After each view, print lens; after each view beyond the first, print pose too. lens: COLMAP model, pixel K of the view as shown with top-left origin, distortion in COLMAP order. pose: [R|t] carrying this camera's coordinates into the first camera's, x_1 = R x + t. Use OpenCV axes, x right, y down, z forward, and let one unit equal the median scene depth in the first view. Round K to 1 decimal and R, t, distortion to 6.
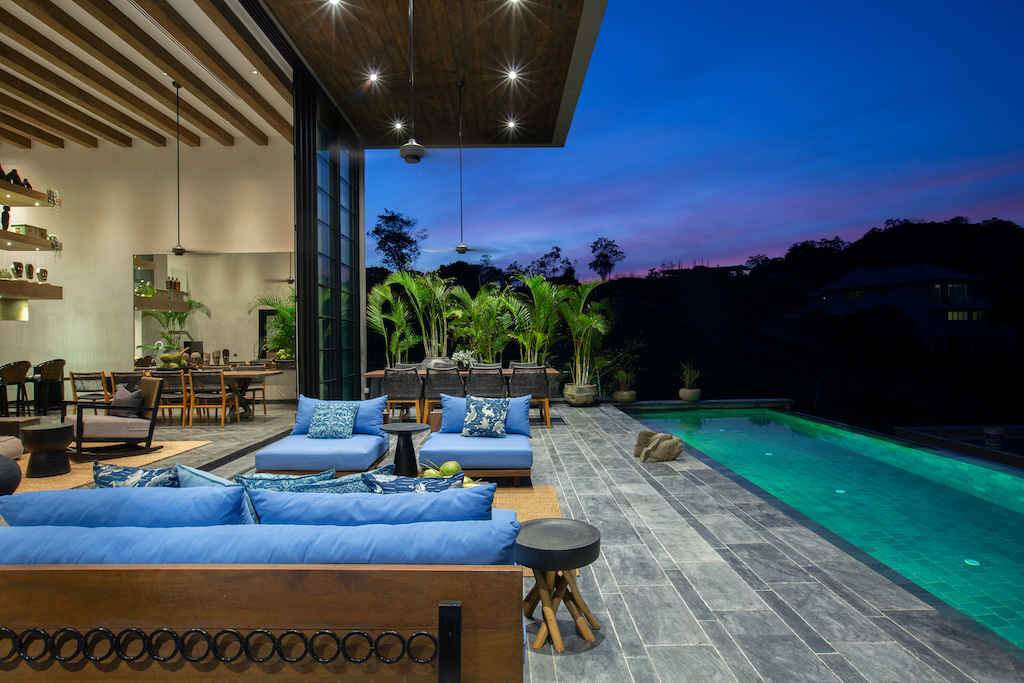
lens RADIAL K [[576.0, 0, 500.5], [0, 576.0, 339.9], [0, 0, 1]] dist [-0.080647, 0.068589]
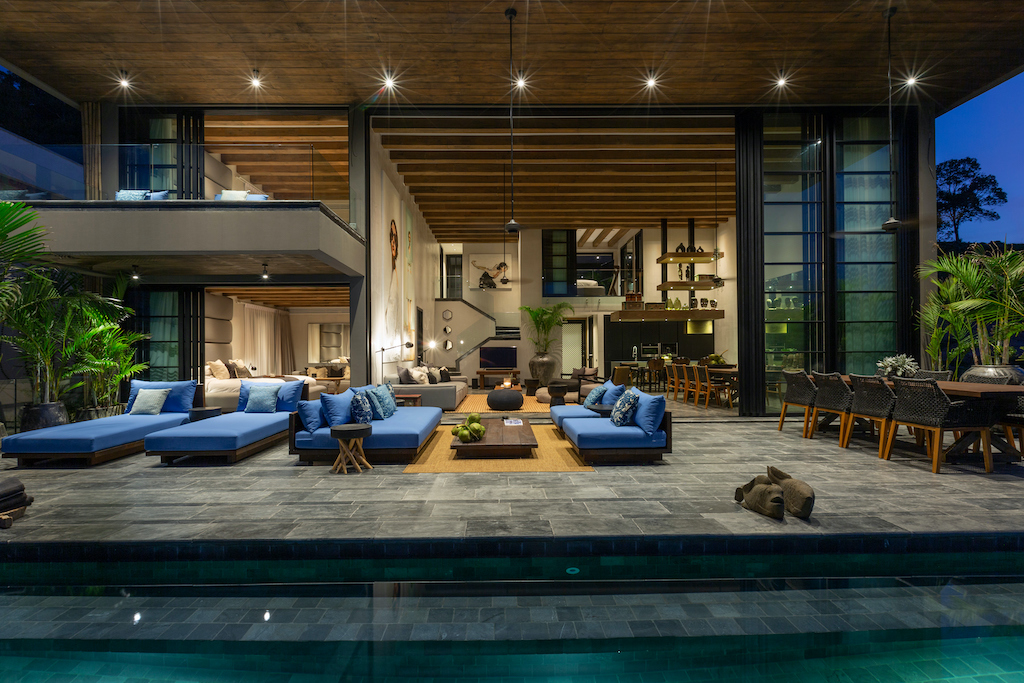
lens RADIAL K [[481.4, 0, 502.7], [0, 481.4, 342.0], [0, 0, 1]] dist [0.028295, 0.000027]
pose [[0.001751, -0.012315, -0.999923, 0.580364], [0.002794, 0.999920, -0.012310, 0.006231], [0.999995, -0.002773, 0.001786, 0.453373]]
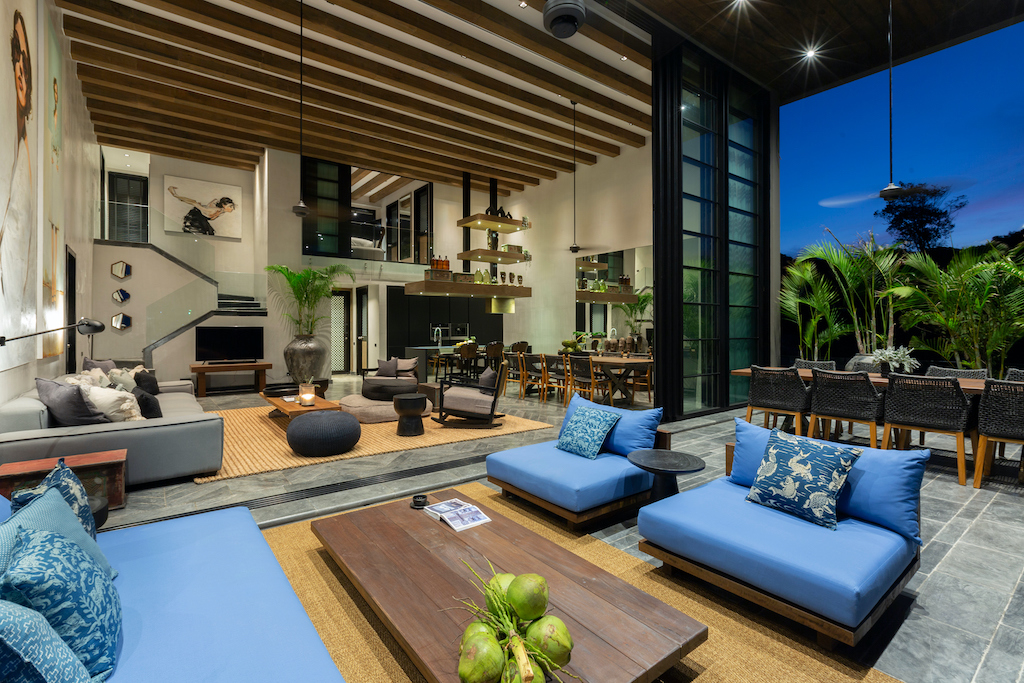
lens RADIAL K [[470.8, 0, 503.5], [0, 470.8, 326.9], [0, 0, 1]] dist [-0.003029, -0.000617]
pose [[0.597575, 0.005606, -0.801793, 0.096468], [-0.005650, 0.999980, 0.002780, -0.003065], [0.801793, 0.002869, 0.597595, 0.307284]]
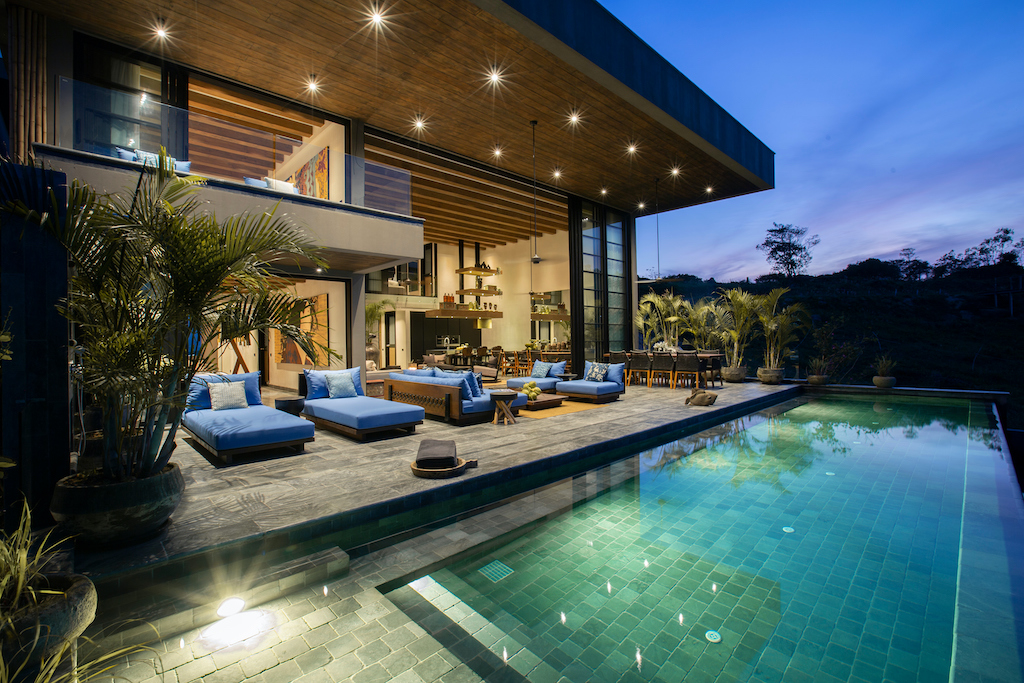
lens RADIAL K [[470.8, 0, 503.5], [0, 470.8, 326.9], [0, 0, 1]] dist [-0.003029, -0.000617]
pose [[0.683515, -0.021032, -0.729633, 0.588263], [0.004442, 0.999686, -0.024654, 0.006542], [0.729922, 0.013610, 0.683394, -0.241934]]
